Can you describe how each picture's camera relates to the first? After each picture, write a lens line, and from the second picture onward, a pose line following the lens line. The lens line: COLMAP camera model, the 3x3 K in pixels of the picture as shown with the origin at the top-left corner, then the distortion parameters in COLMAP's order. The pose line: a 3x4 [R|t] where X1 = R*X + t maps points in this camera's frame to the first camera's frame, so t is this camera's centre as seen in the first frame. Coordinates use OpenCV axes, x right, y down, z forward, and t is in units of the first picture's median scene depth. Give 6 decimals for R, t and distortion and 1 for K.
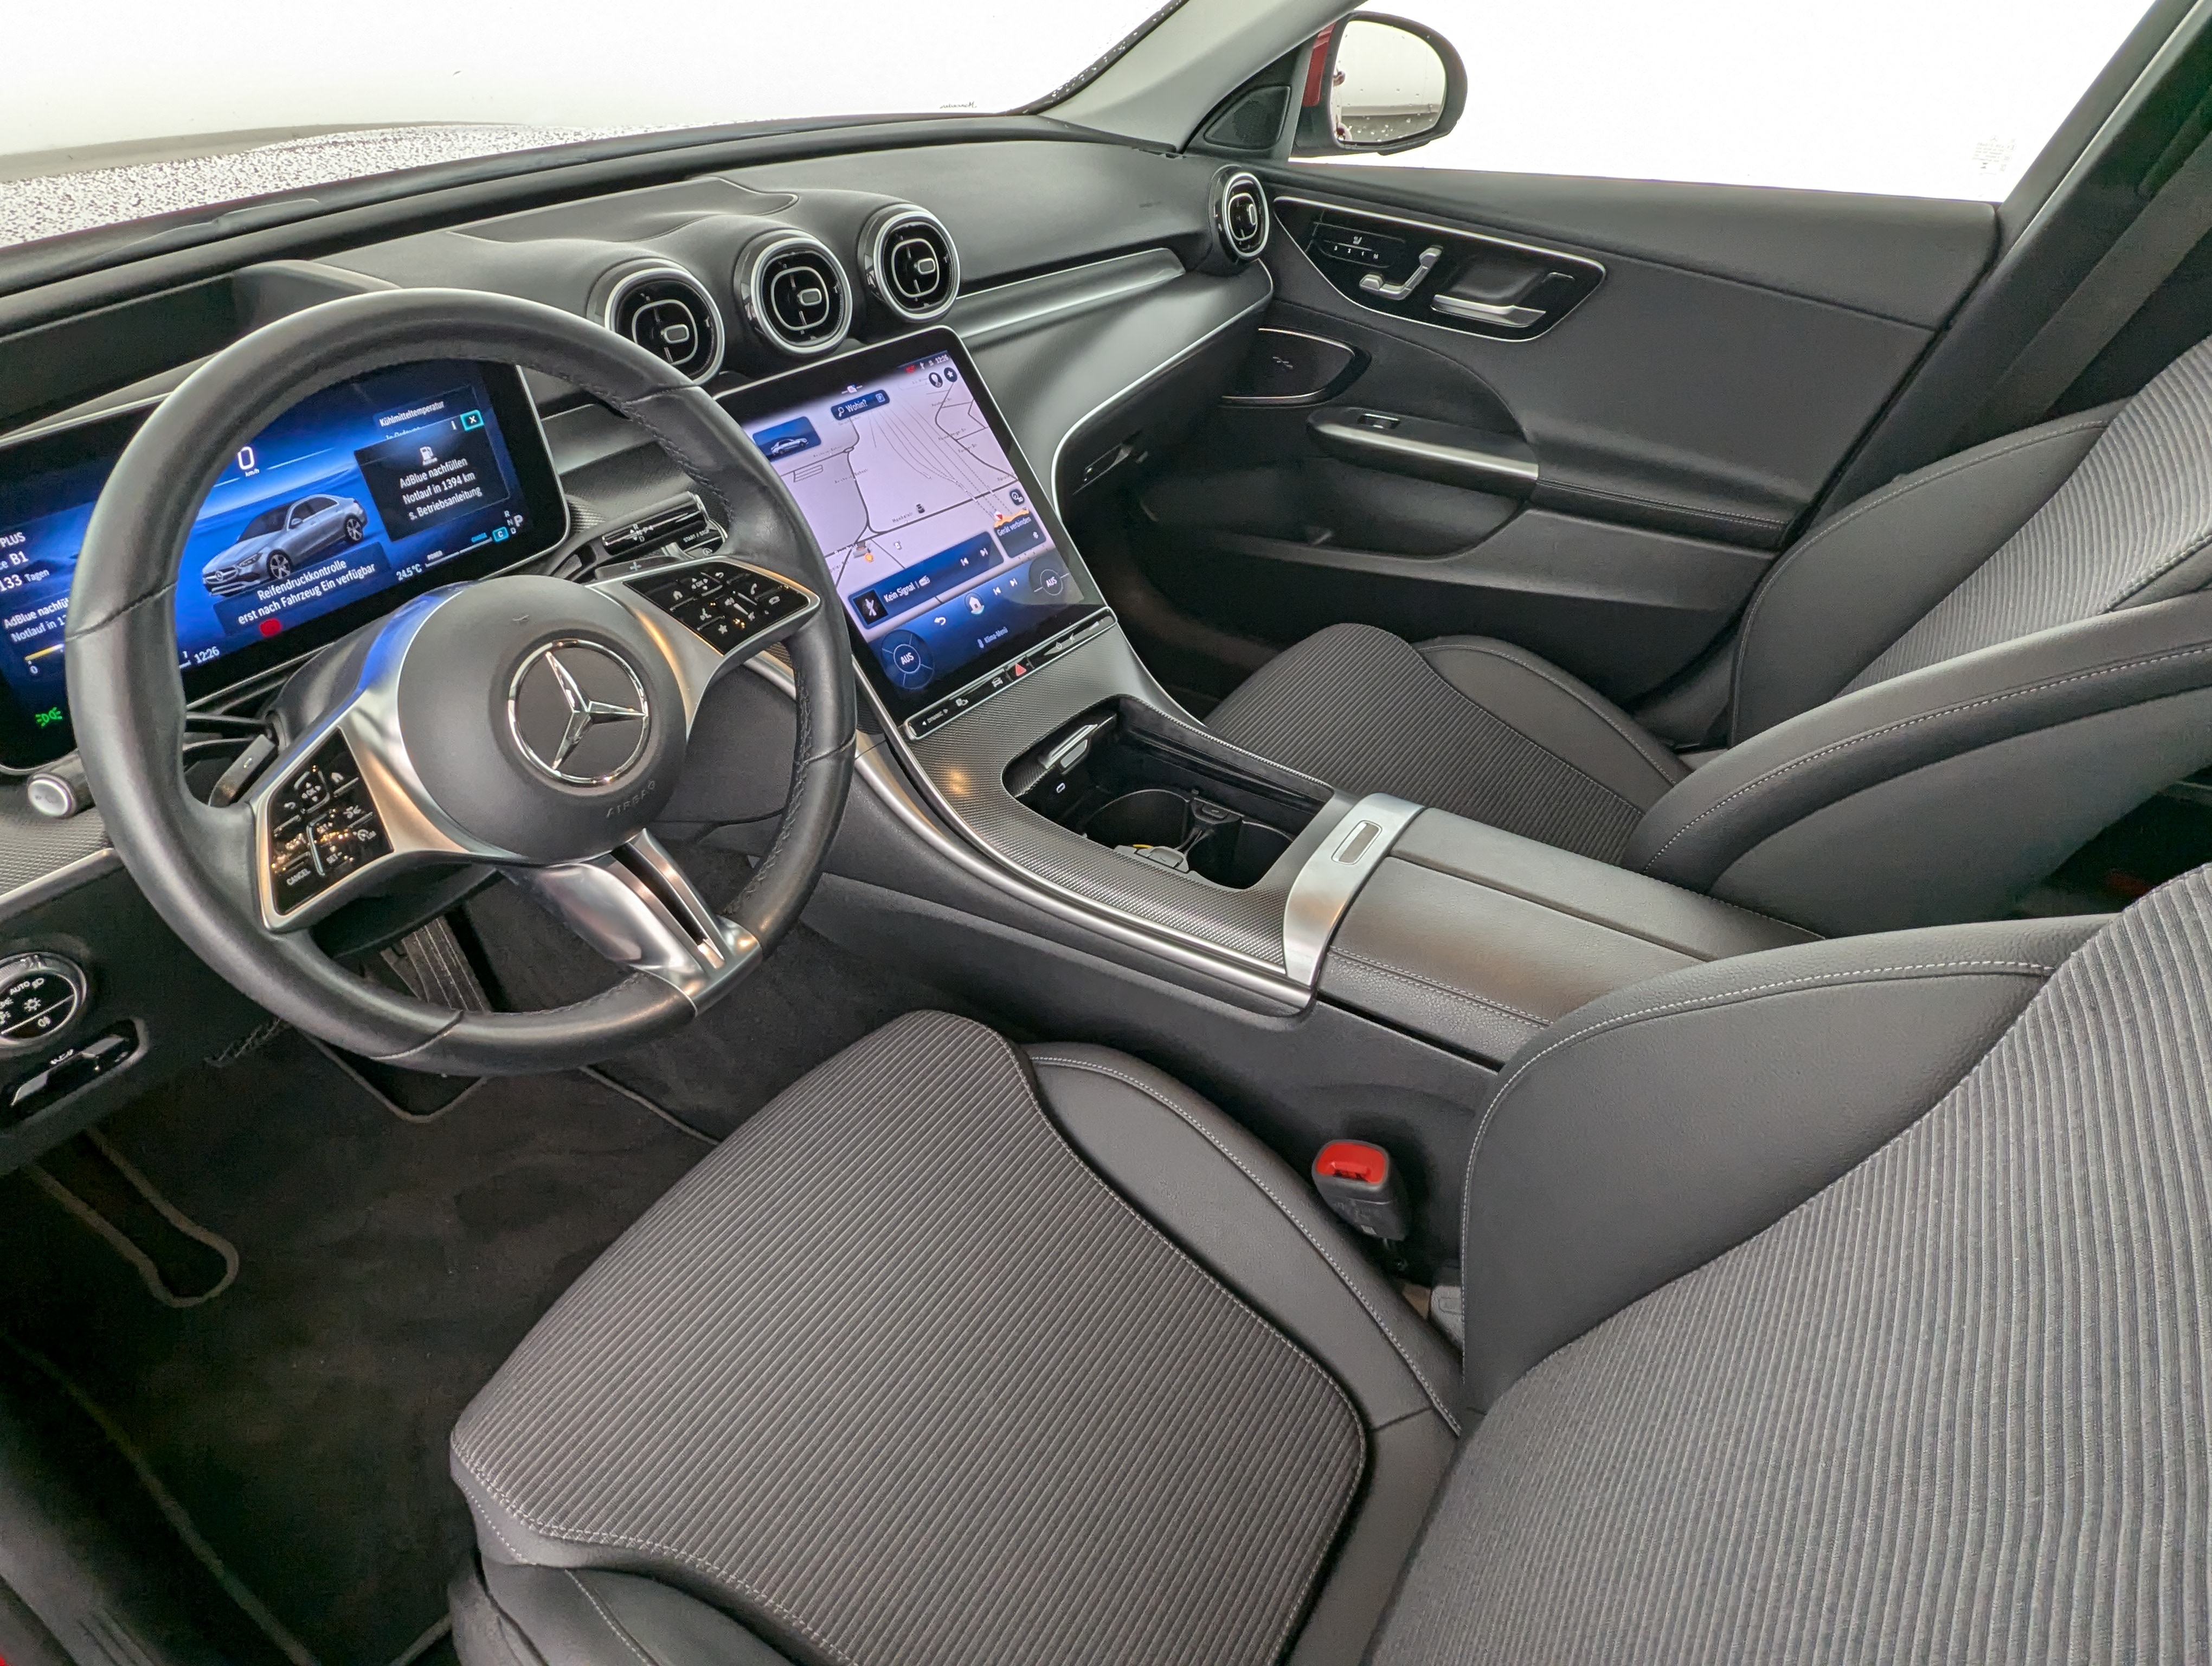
lens RADIAL K [[1303.8, 0, 1111.3], [0, 1303.8, 845.4], [0, 0, 1]] dist [-0.004135, 0.002105]
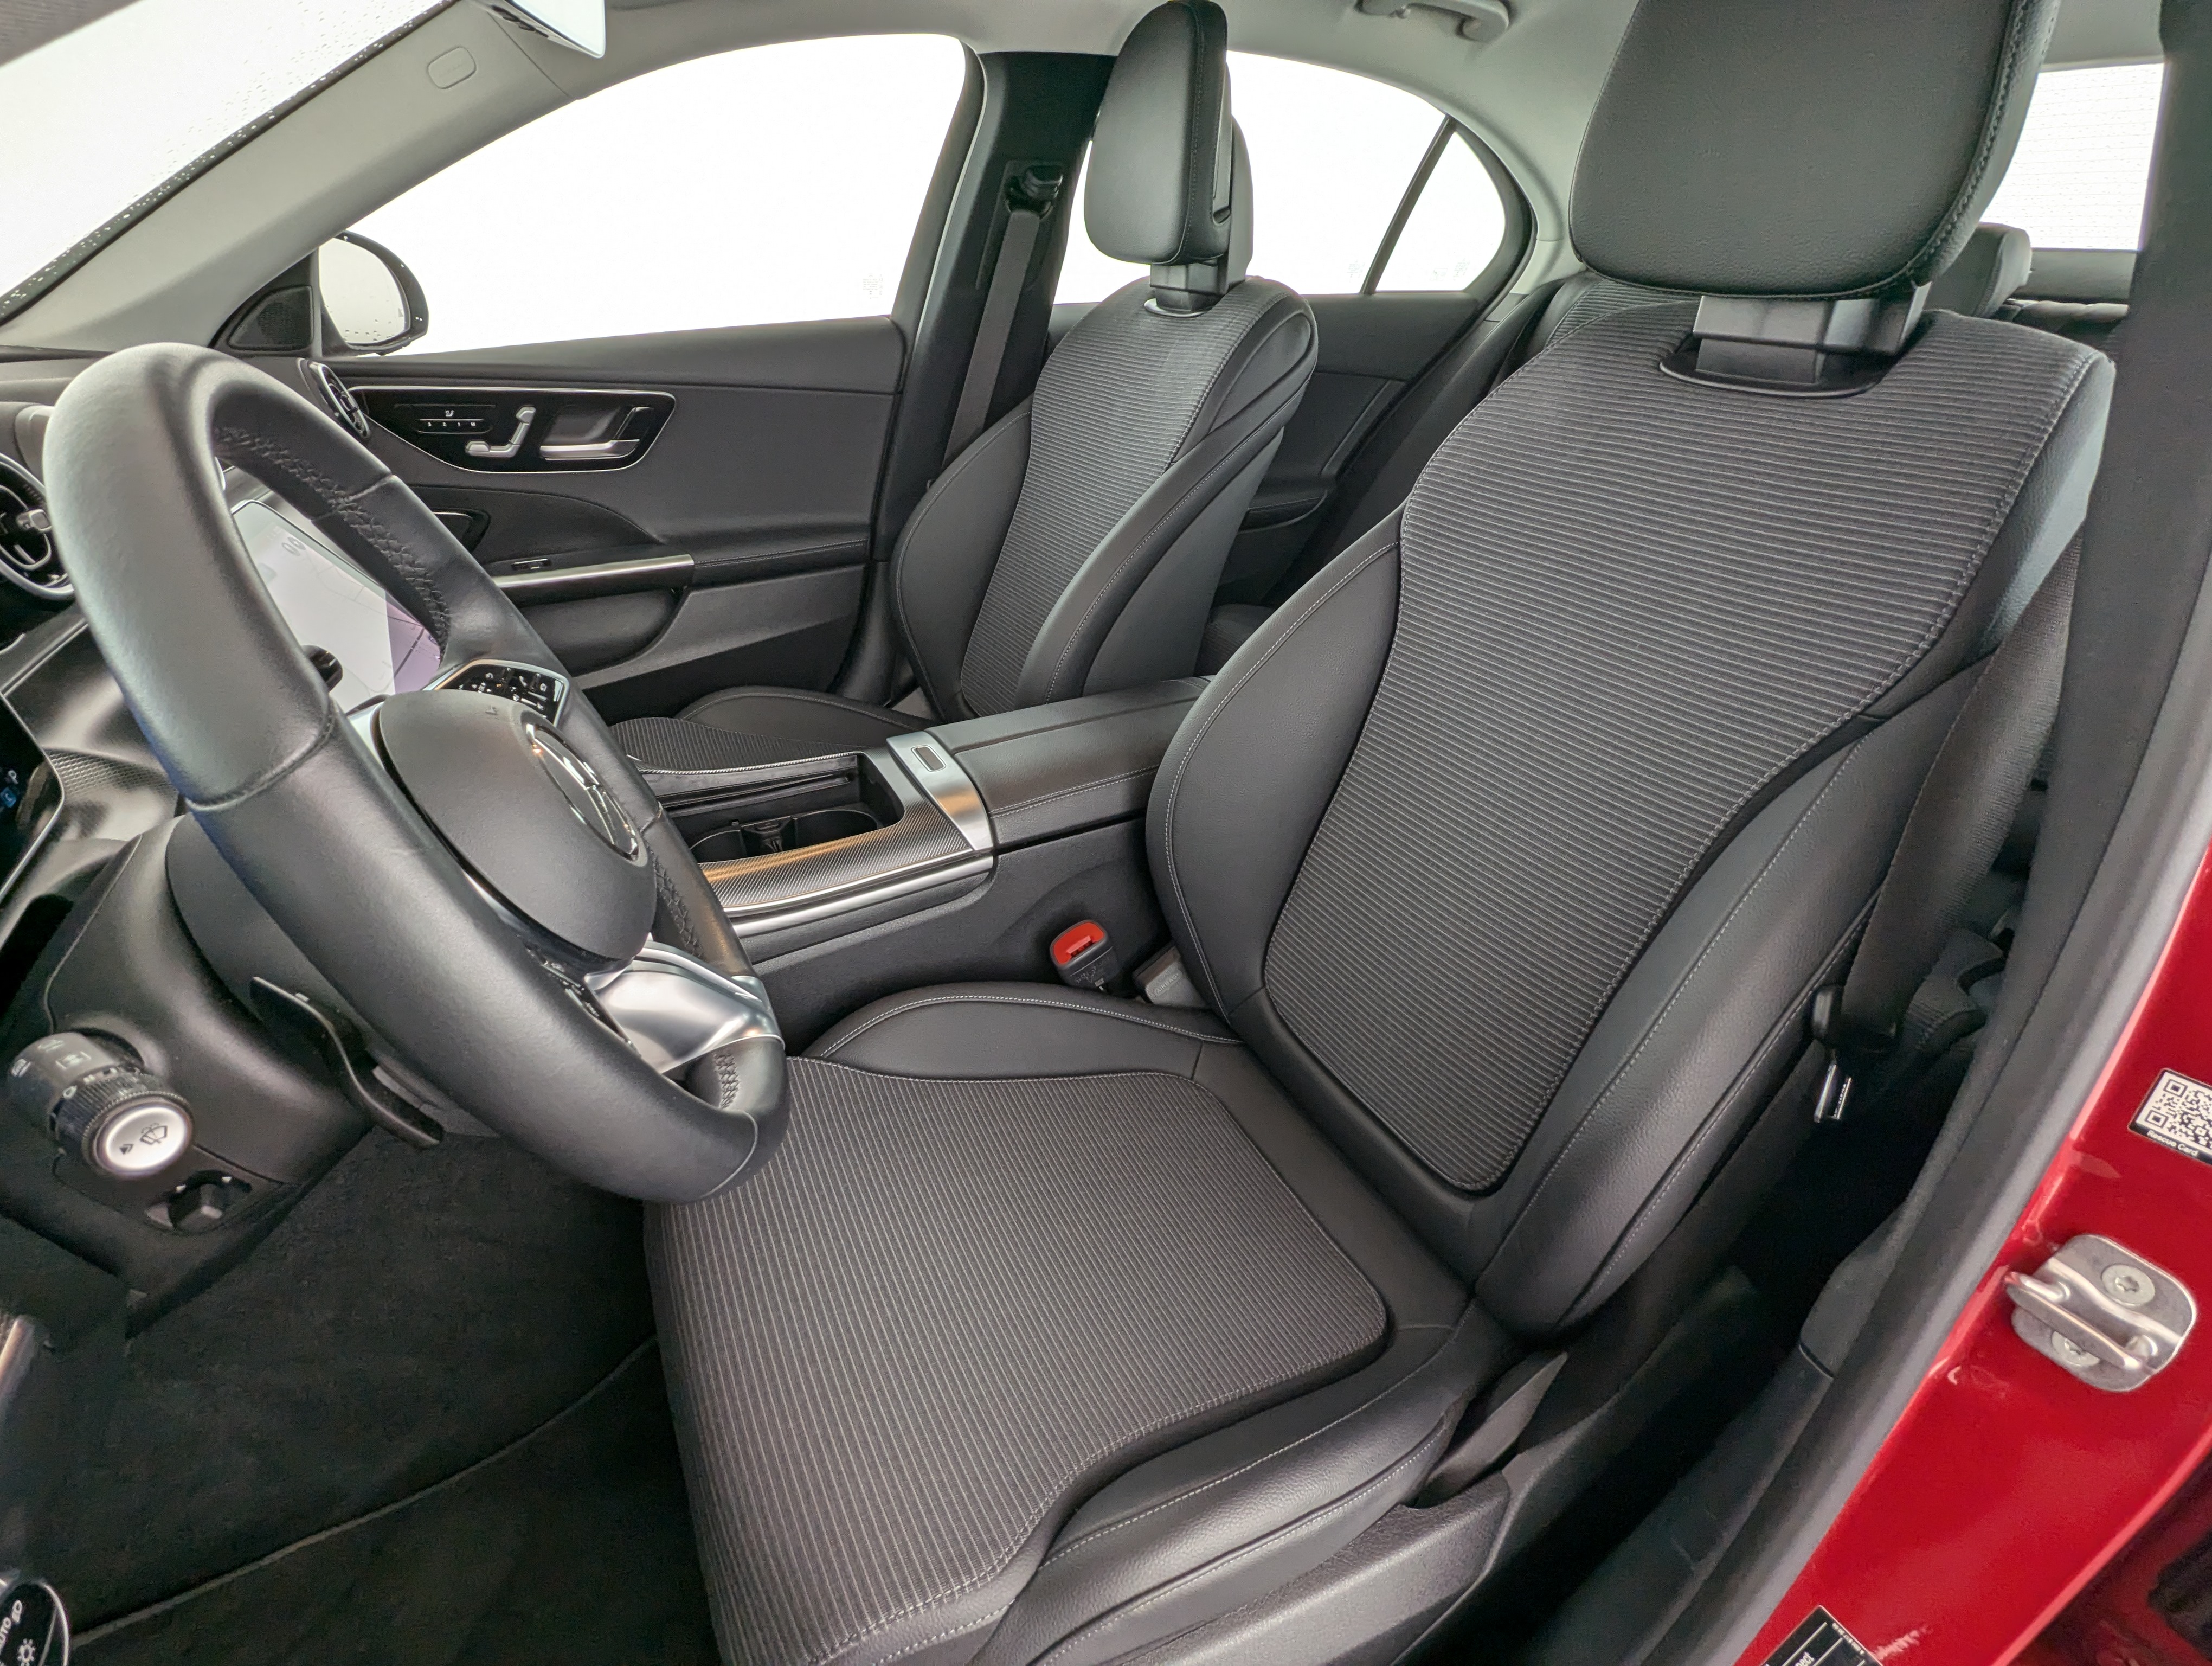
lens RADIAL K [[1043.3, 0, 1106.0], [0, 1043.3, 833.0], [0, 0, 1]] dist [-0.001665, 0.000590]
pose [[0.502591, -0.441412, 0.743342, -0.518731], [0.516134, 0.842983, 0.151611, -0.006106], [-0.693547, 0.307466, 0.651503, 0.196591]]
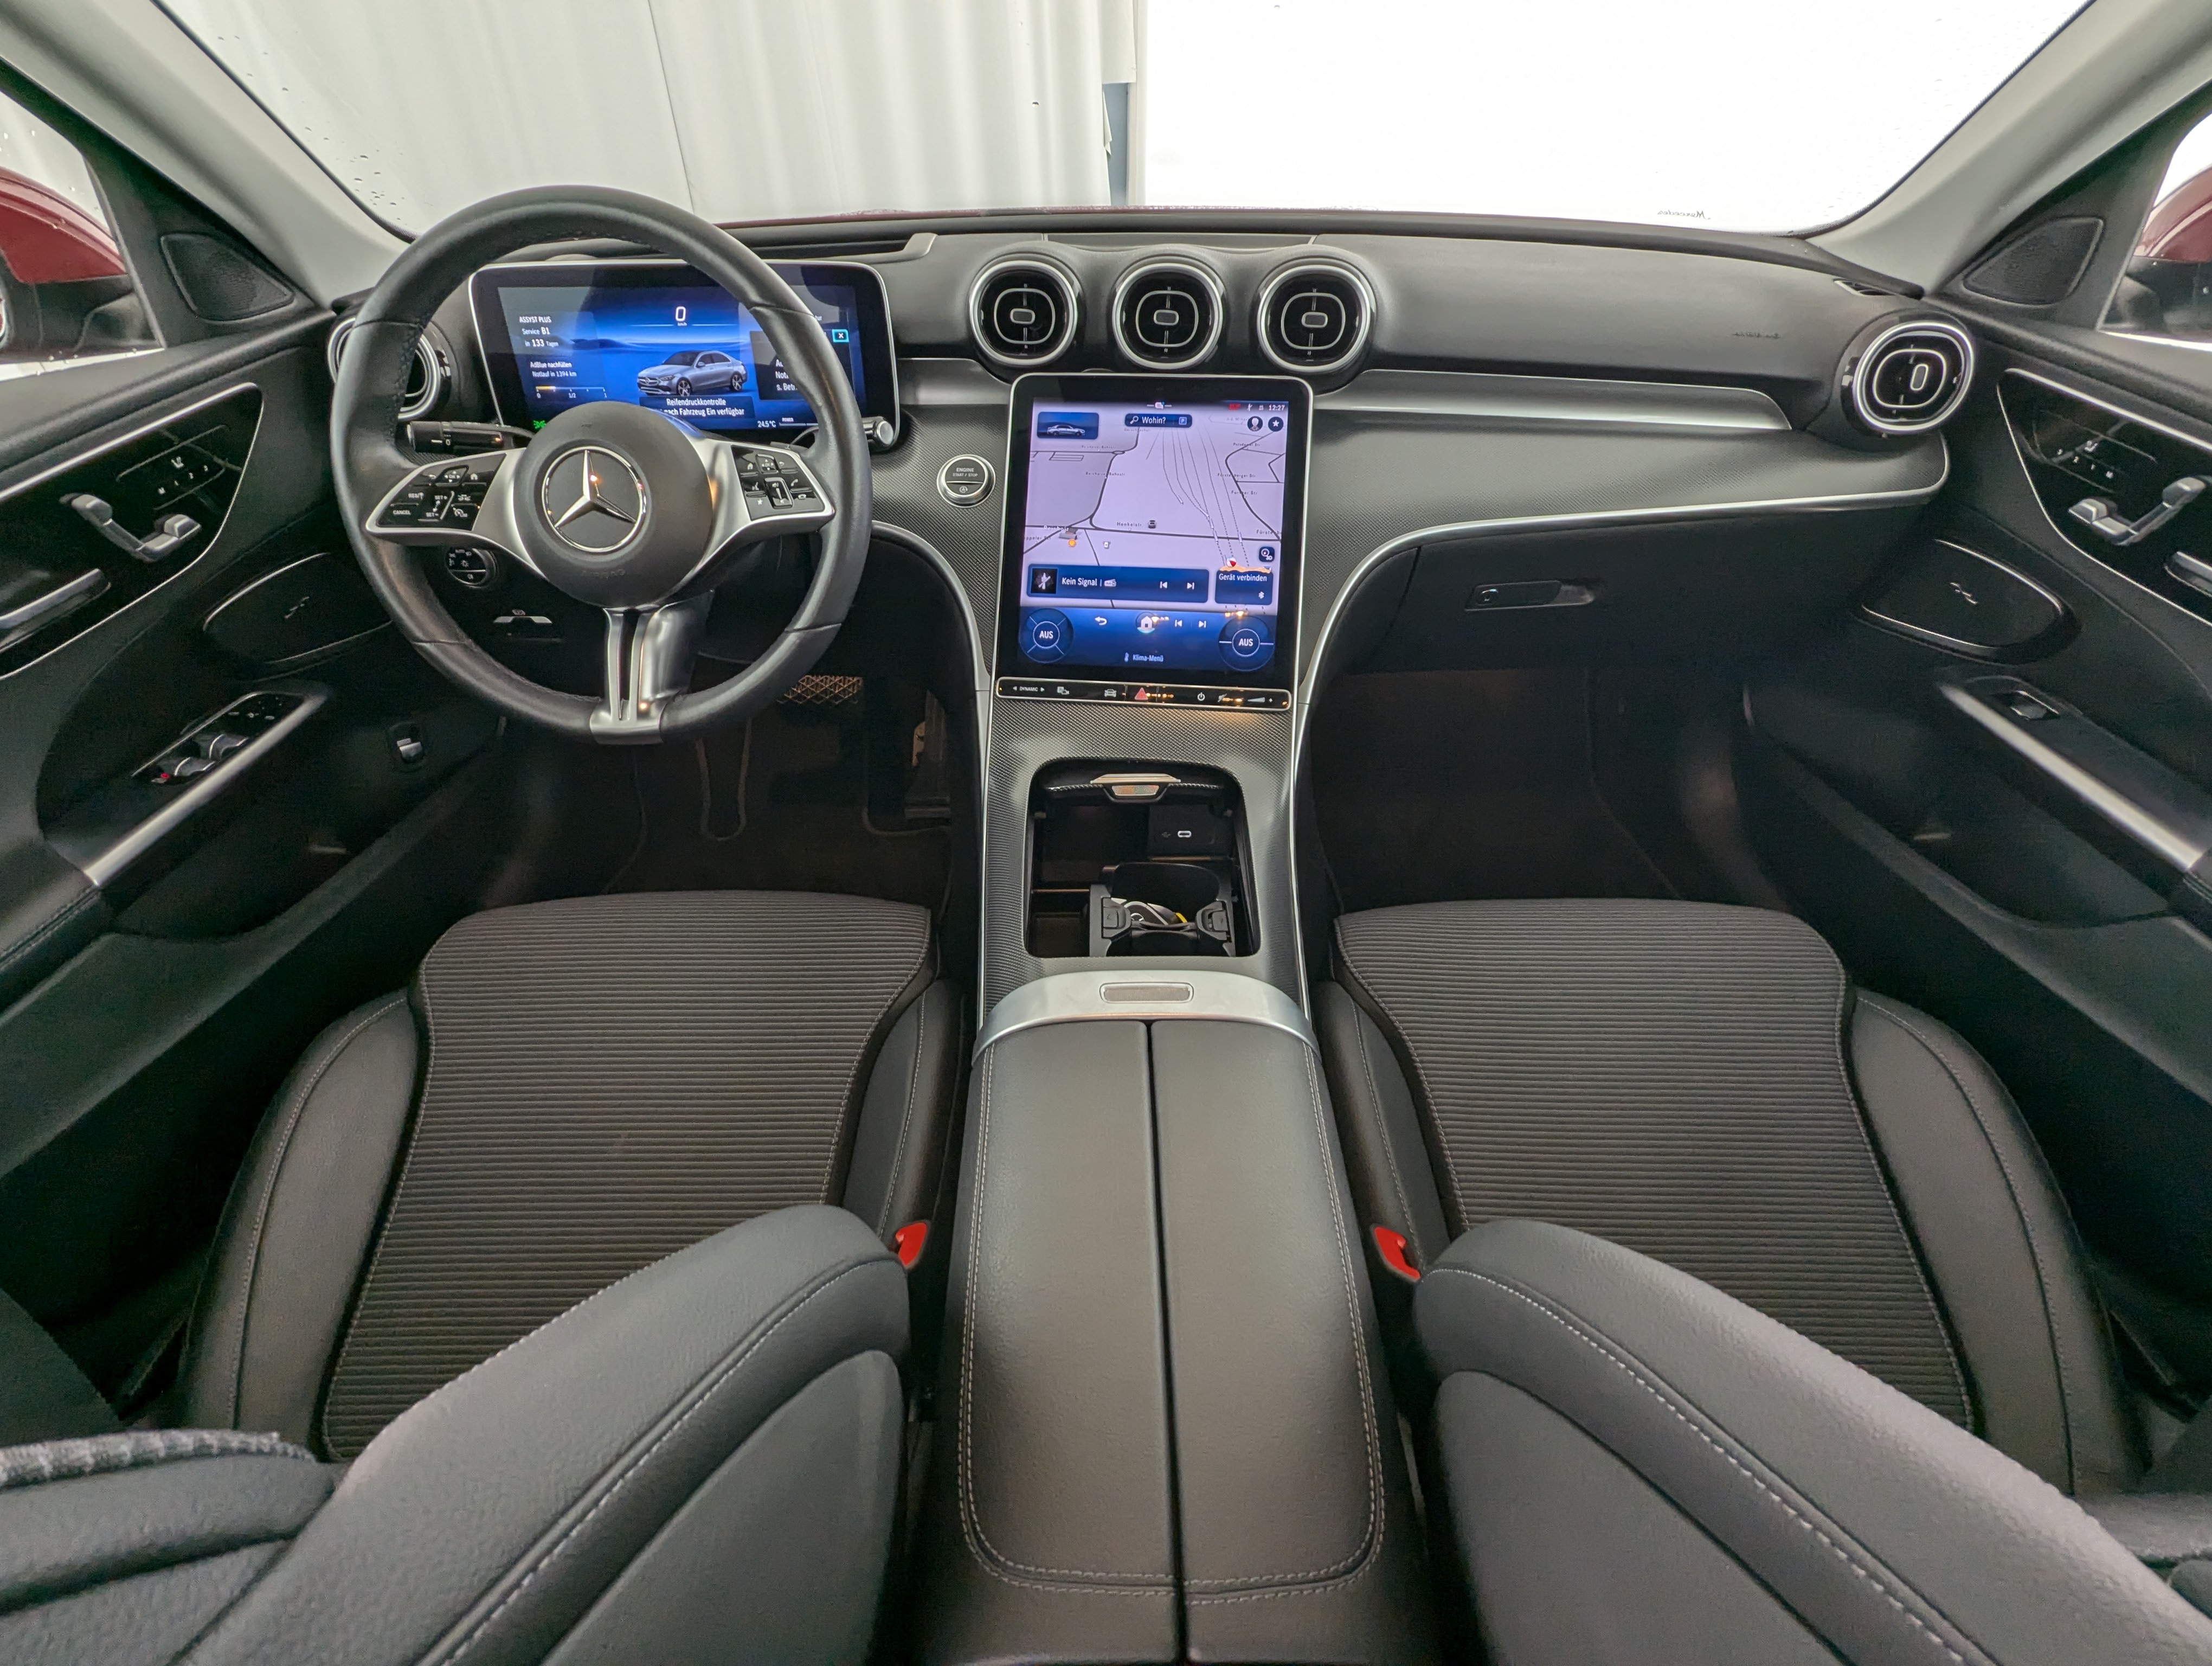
lens RADIAL K [[1043.3, 0, 1106.0], [0, 1043.3, 833.0], [0, 0, 1]] dist [-0.001665, 0.000590]
pose [[0.535777, 0.485866, -0.690562, 0.570893], [-0.503021, 0.840547, 0.201121, -0.206518], [0.678168, 0.239612, 0.694747, 0.457088]]
